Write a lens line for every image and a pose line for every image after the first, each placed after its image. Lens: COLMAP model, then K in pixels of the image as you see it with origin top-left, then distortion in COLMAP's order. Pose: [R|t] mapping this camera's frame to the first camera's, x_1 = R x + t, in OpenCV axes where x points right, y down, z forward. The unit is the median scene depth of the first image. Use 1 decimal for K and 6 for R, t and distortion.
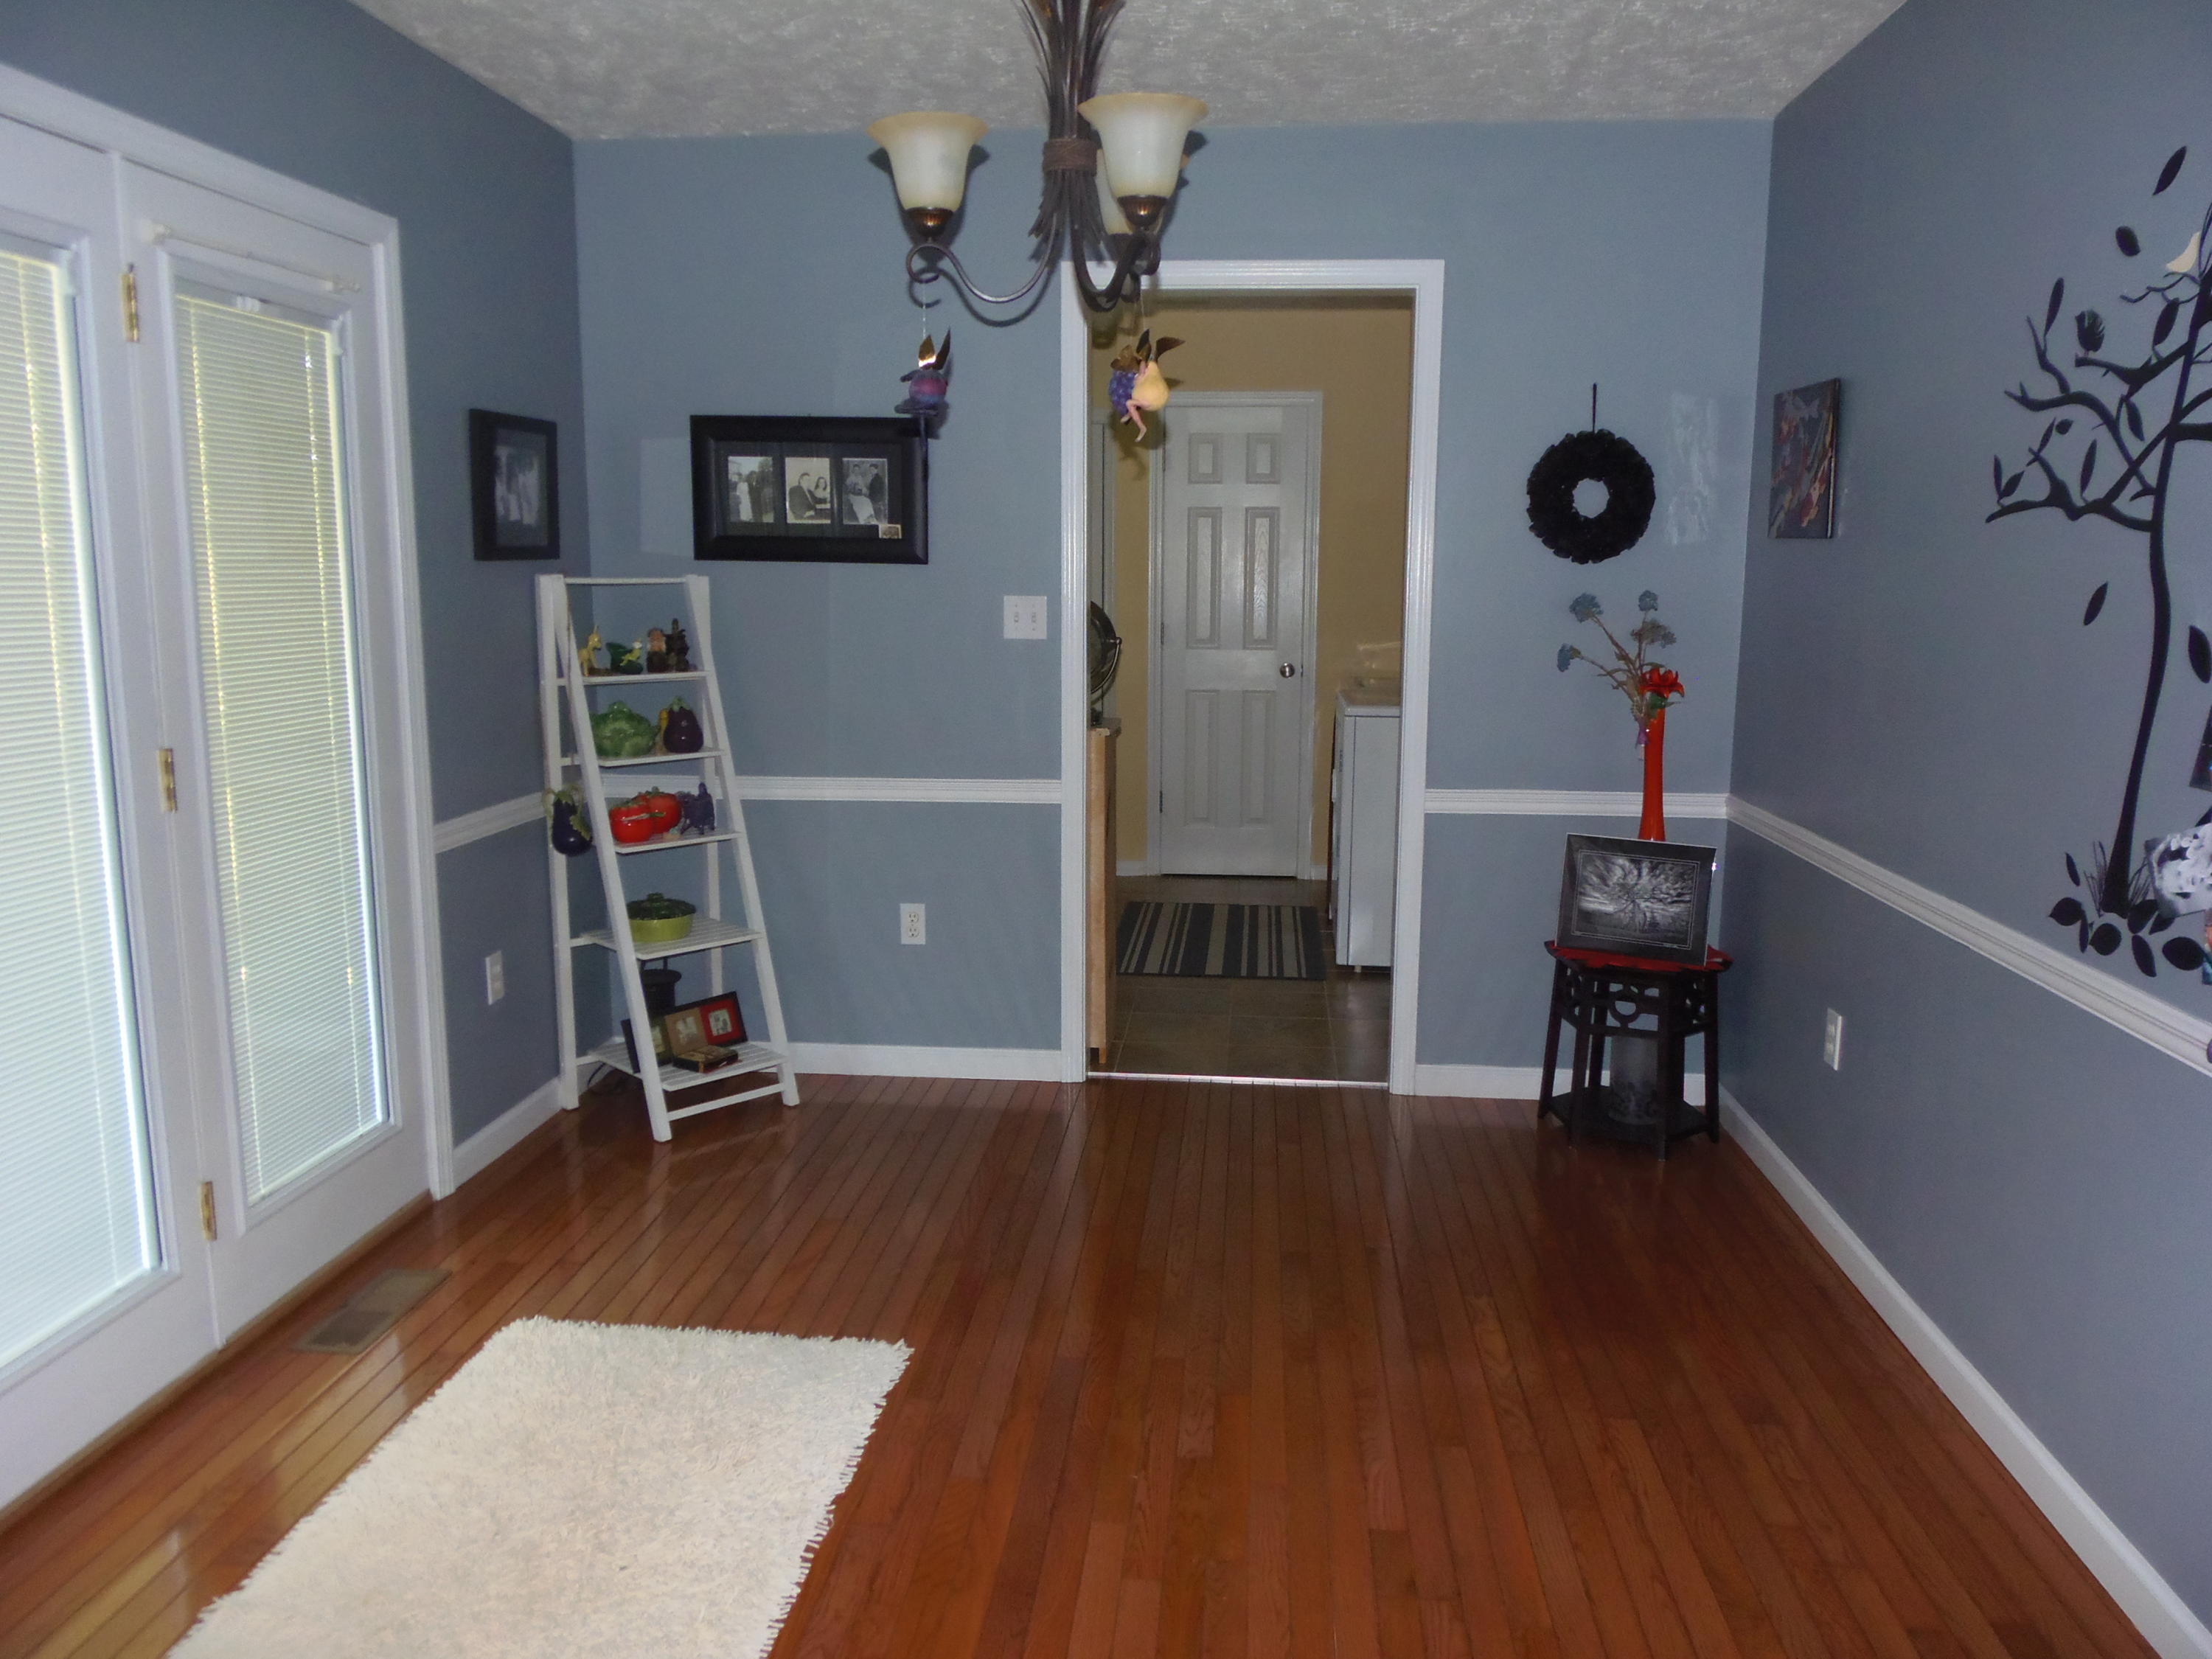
lens RADIAL K [[1574.4, 0, 1107.3], [0, 1574.4, 824.5], [0, 0, 1]] dist [-0.013547, 0.001006]
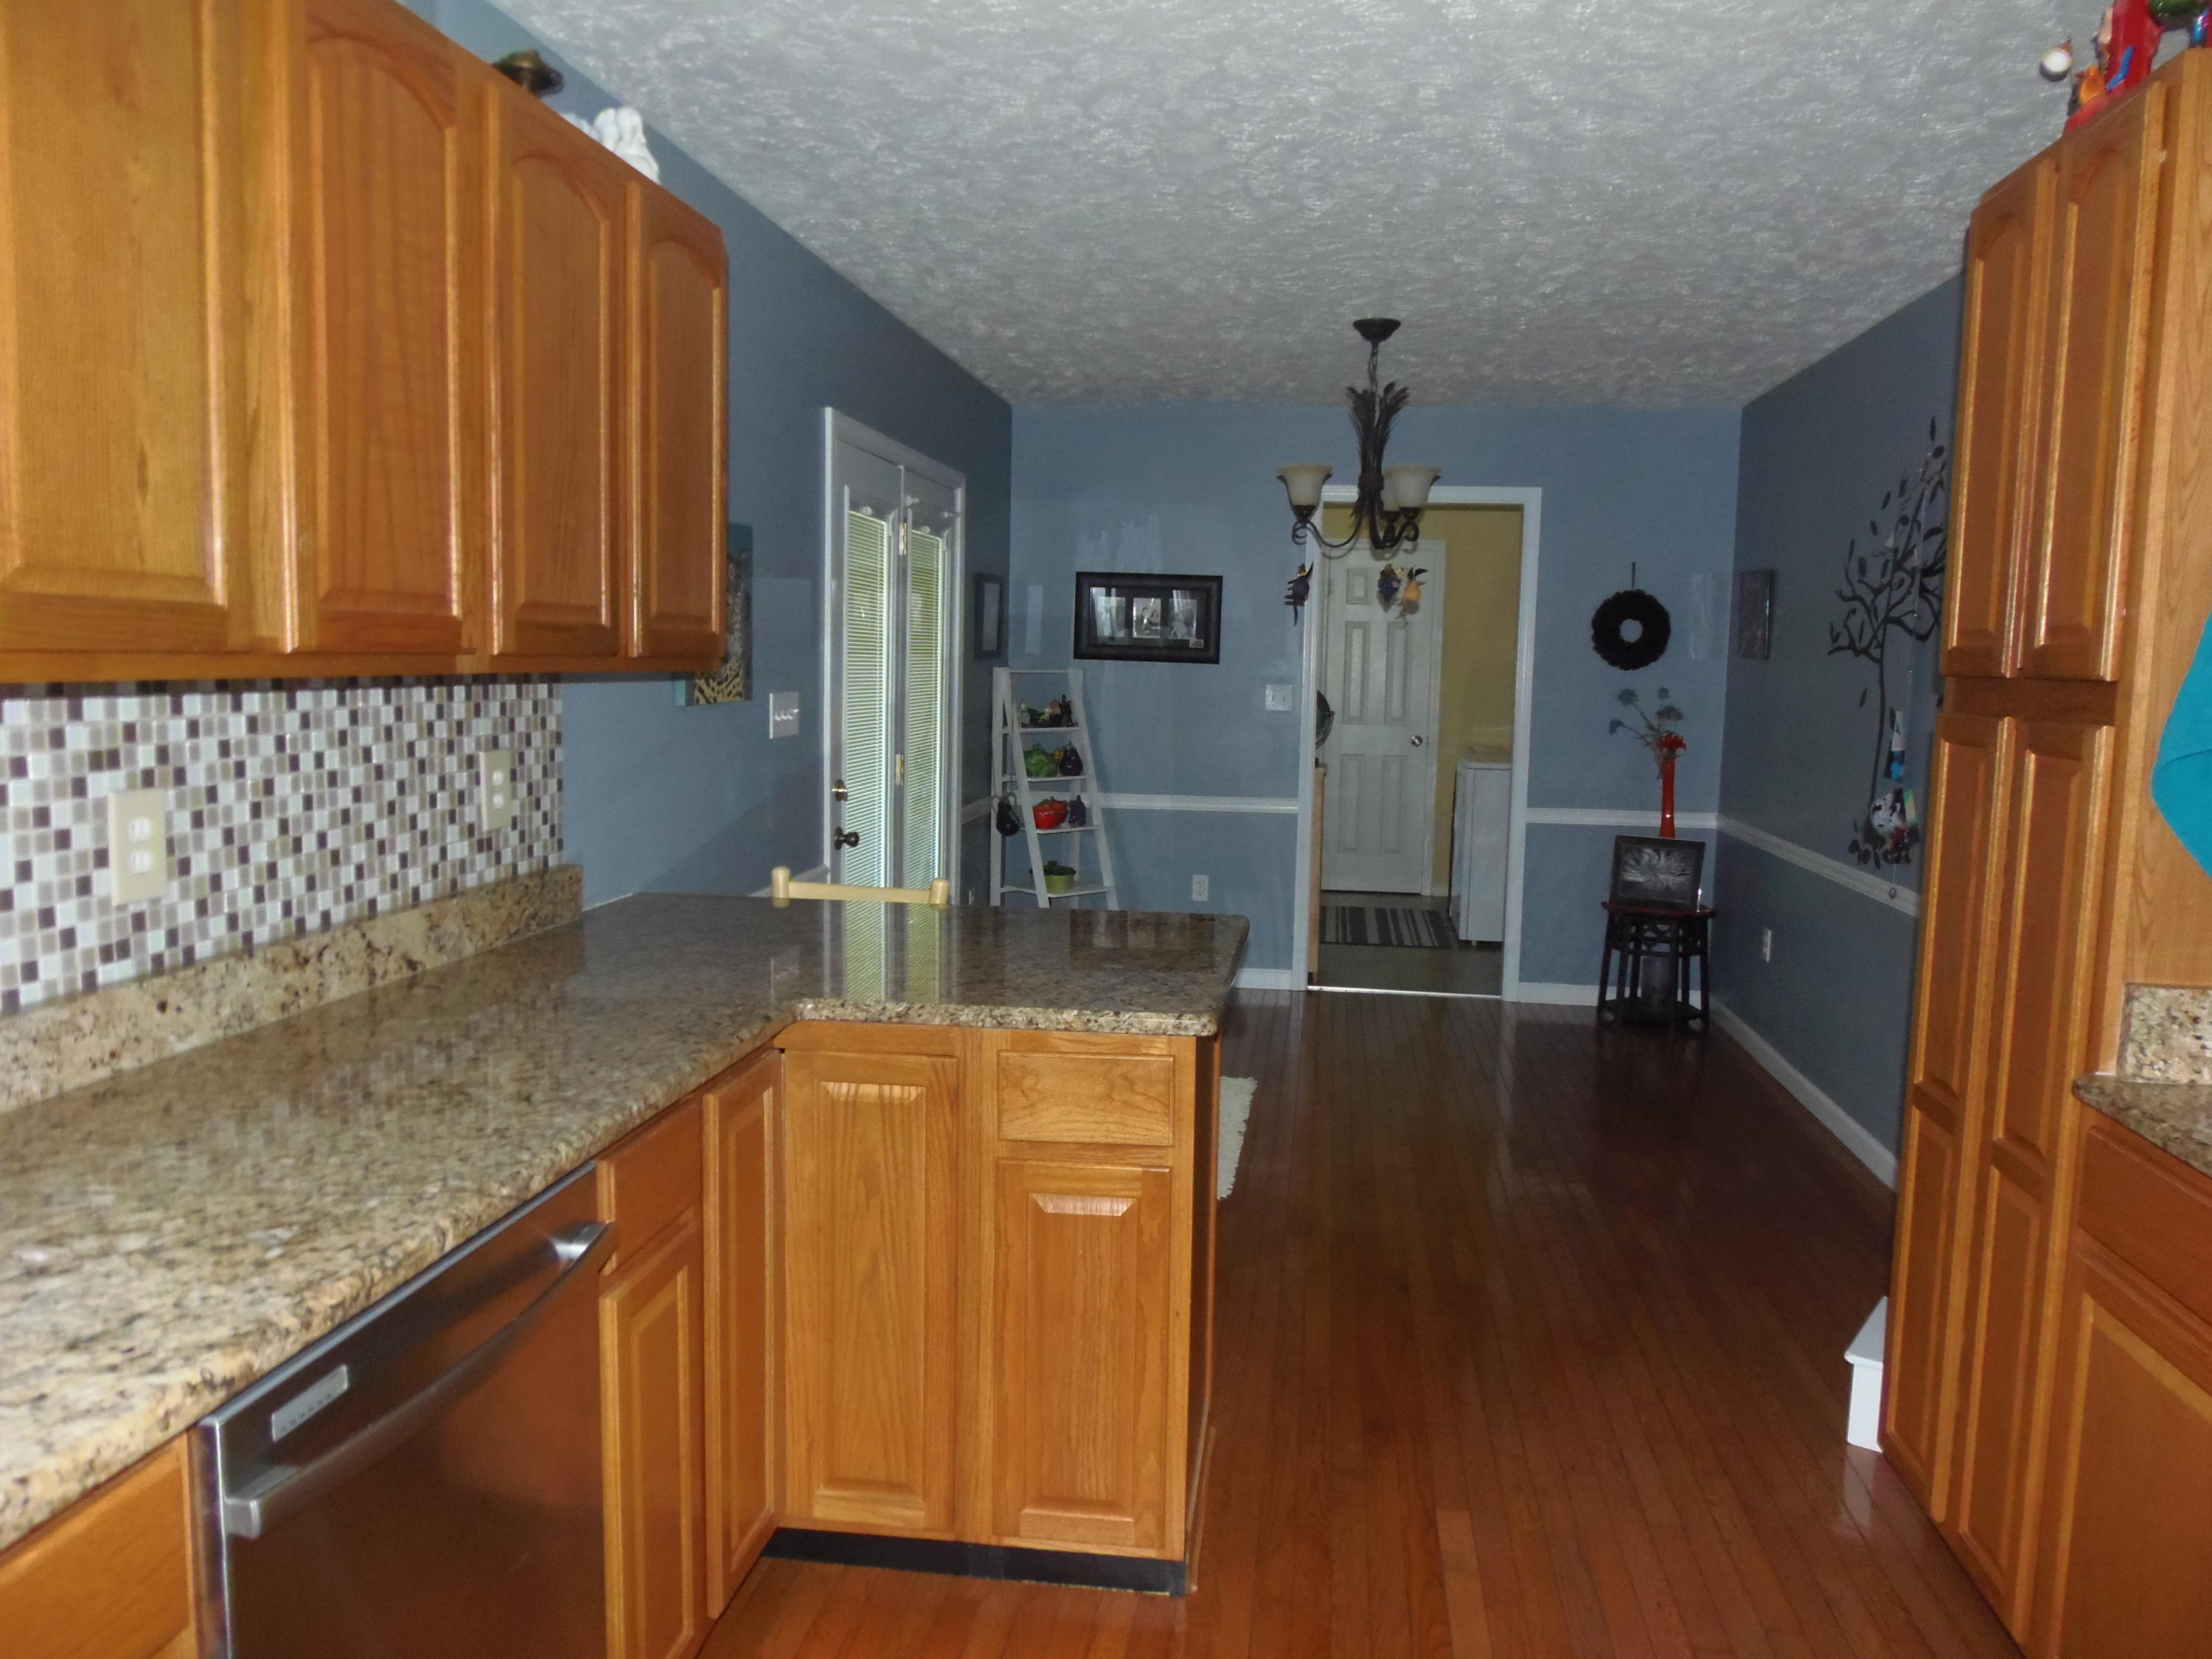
lens RADIAL K [[1574.4, 0, 1107.3], [0, 1574.4, 829.0], [0, 0, 1]] dist [-0.013547, 0.001006]
pose [[0.998822, 0.019884, -0.044266, -0.160270], [-0.022131, 0.998460, -0.050880, 0.093735], [0.043187, 0.051799, 0.997723, -0.643985]]
